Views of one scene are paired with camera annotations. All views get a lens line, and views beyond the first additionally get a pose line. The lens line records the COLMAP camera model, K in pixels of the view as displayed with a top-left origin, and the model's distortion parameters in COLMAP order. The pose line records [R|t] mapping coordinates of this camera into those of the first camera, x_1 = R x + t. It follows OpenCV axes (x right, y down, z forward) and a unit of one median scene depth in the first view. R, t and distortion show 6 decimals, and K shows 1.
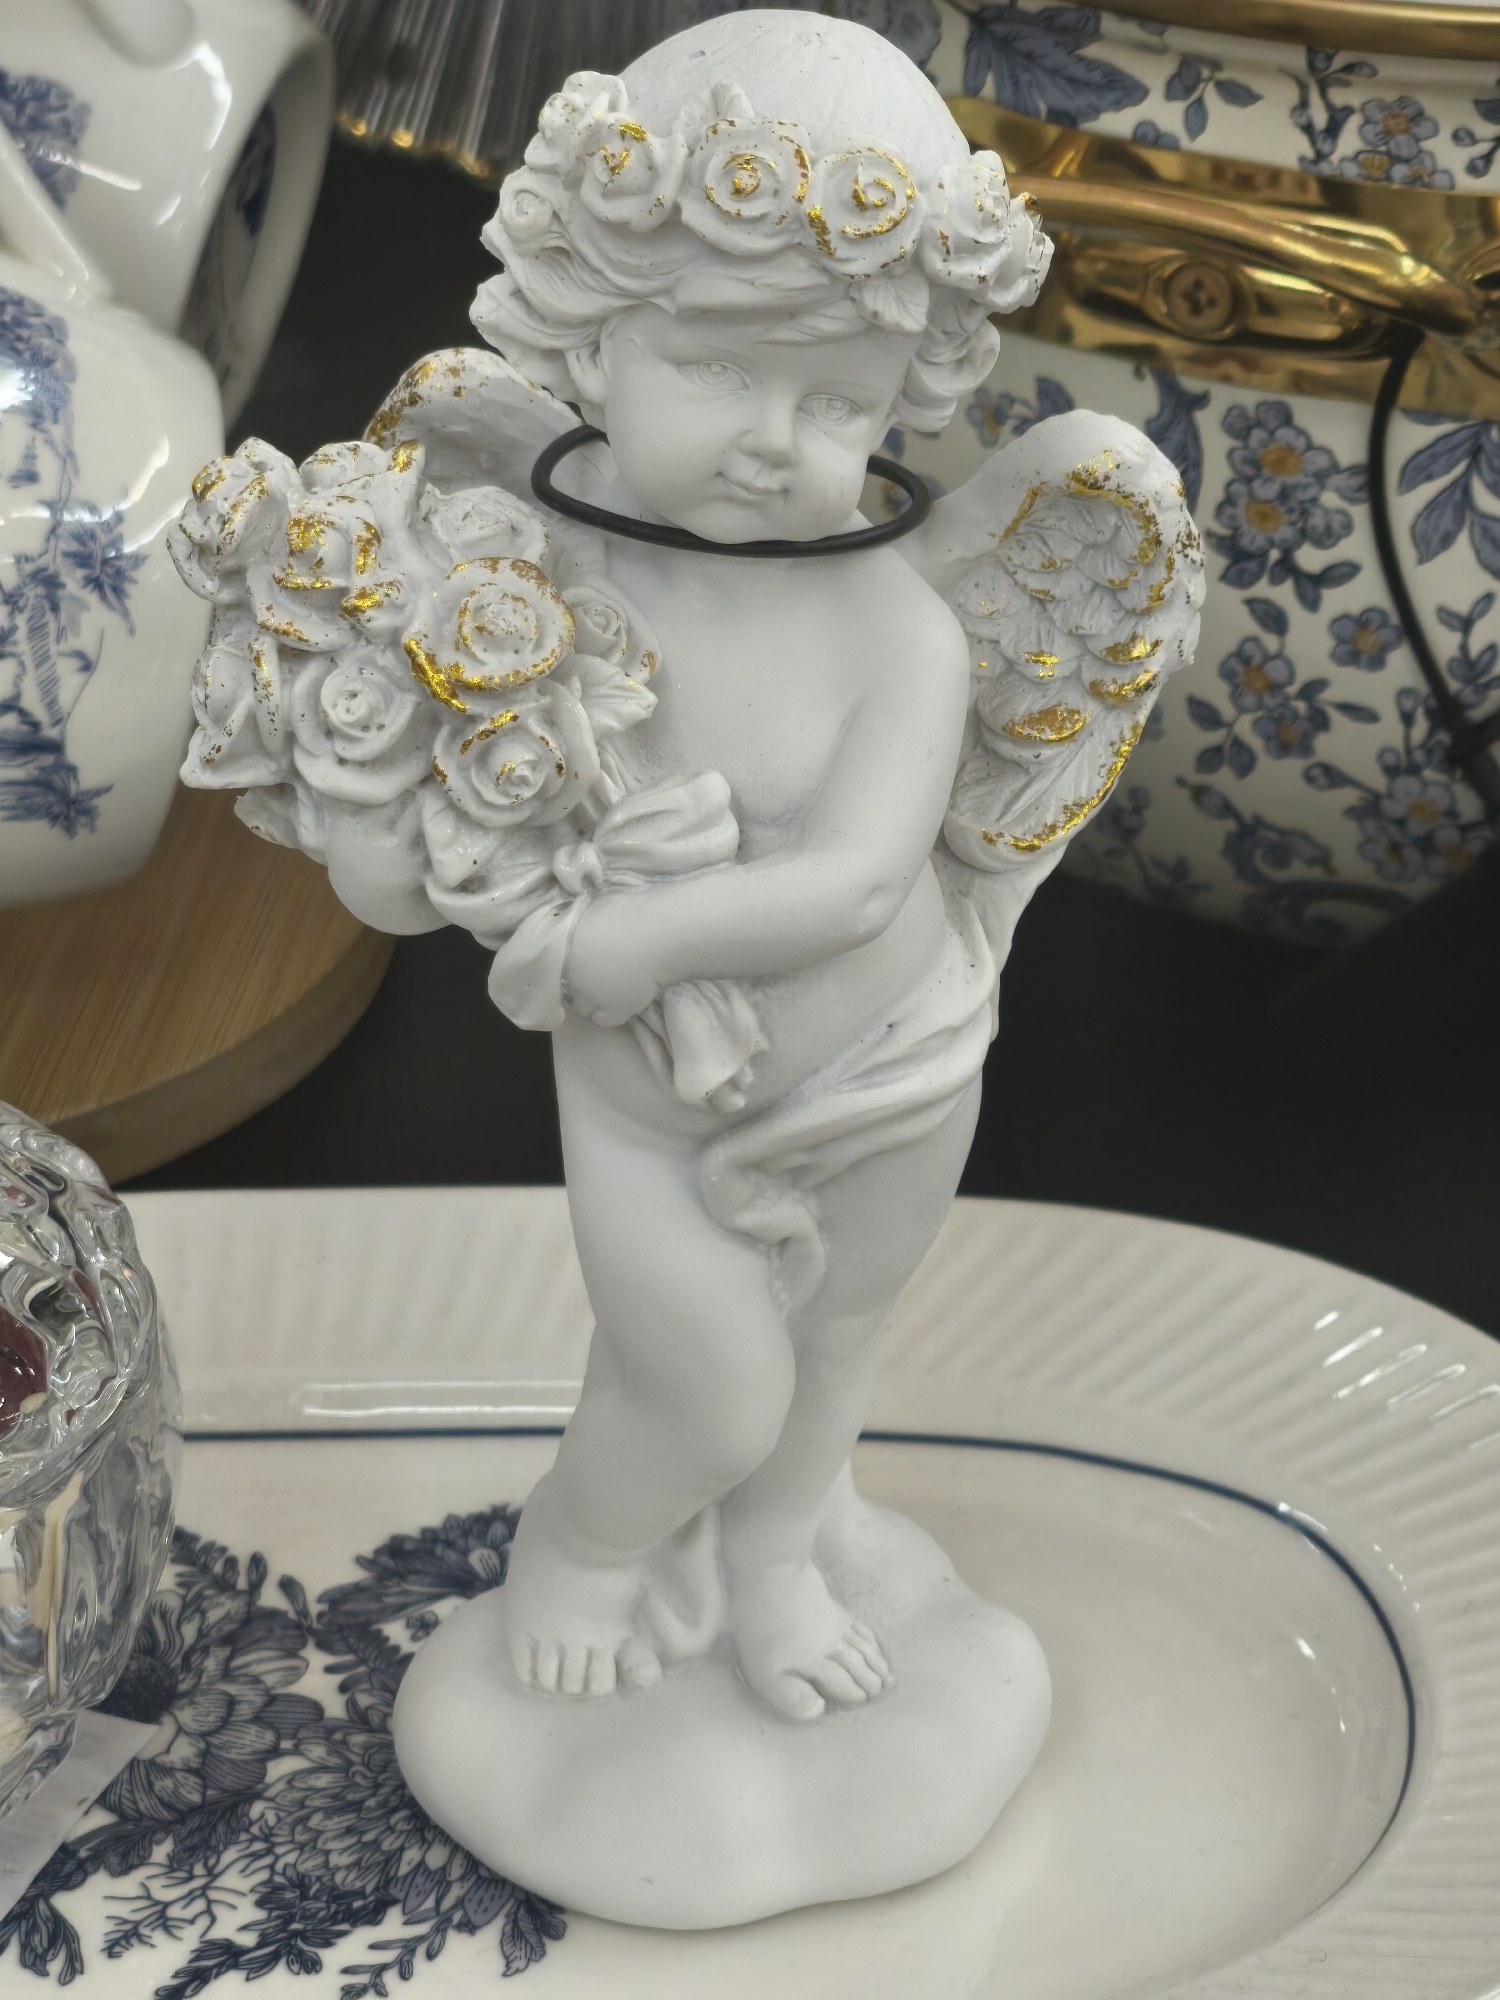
lens RADIAL K [[6831.0, 0, 747.8], [0, 6831.0, 999.2], [0, 0, 1]] dist [0.031431, 0.000000]
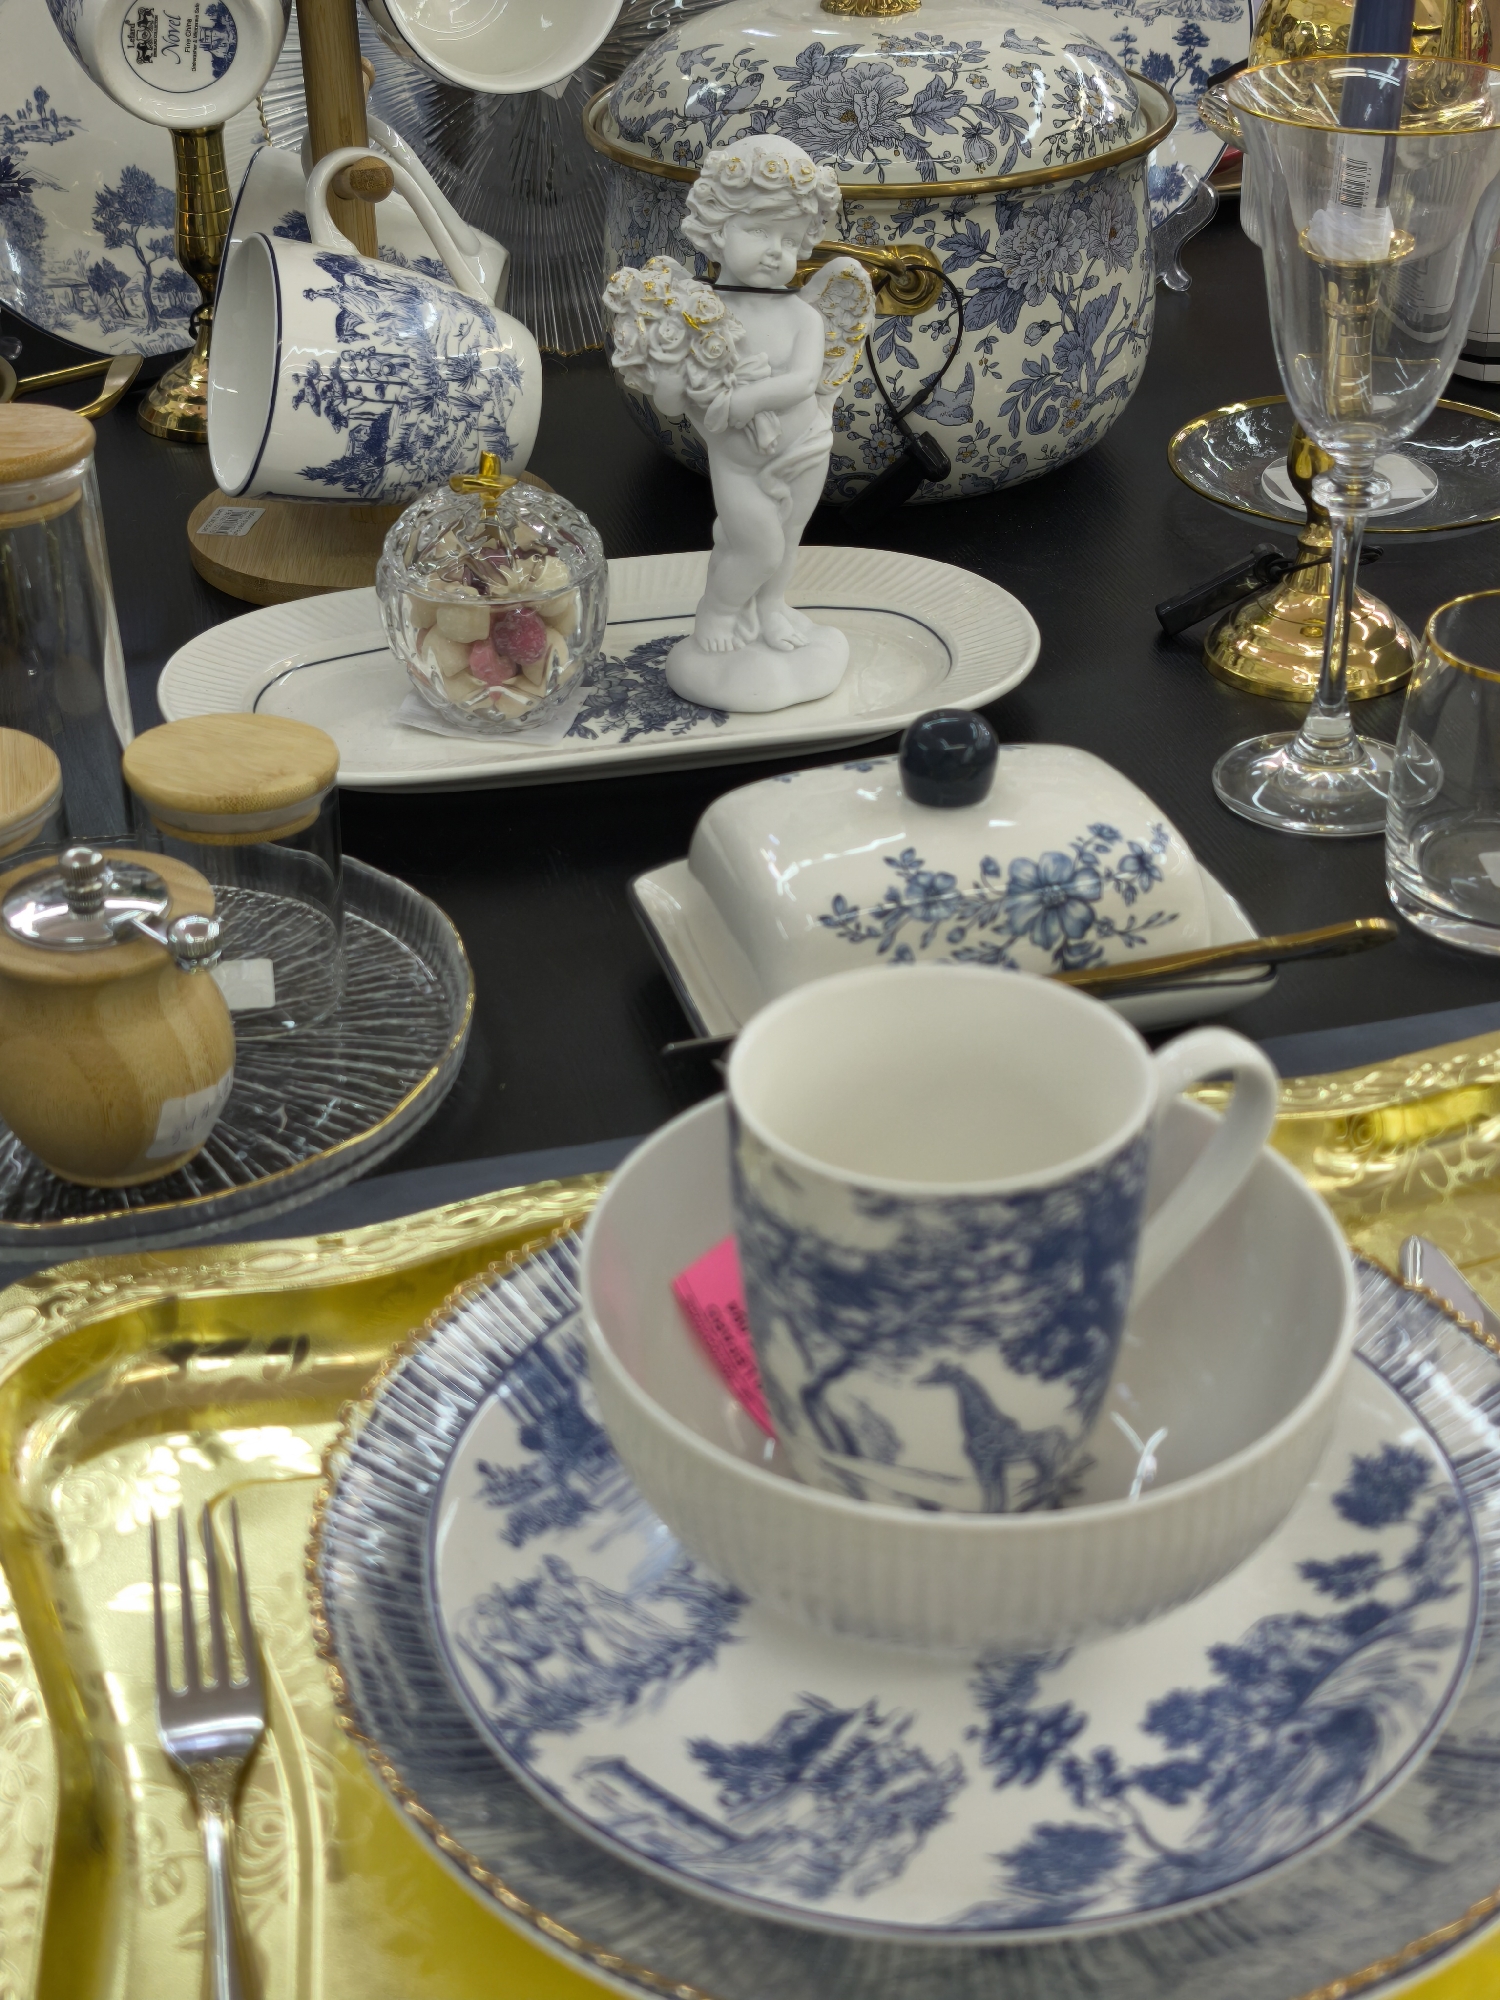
lens RADIAL K [[2686.9, 0, 755.5], [0, 2686.9, 1002.8], [0, 0, 1]] dist [0.028295, 0.000000]
pose [[0.978065, -0.109810, 0.177004, -0.290136], [0.108368, 0.993951, 0.017821, 0.274789], [-0.177890, 0.001751, 0.984049, -0.378018]]
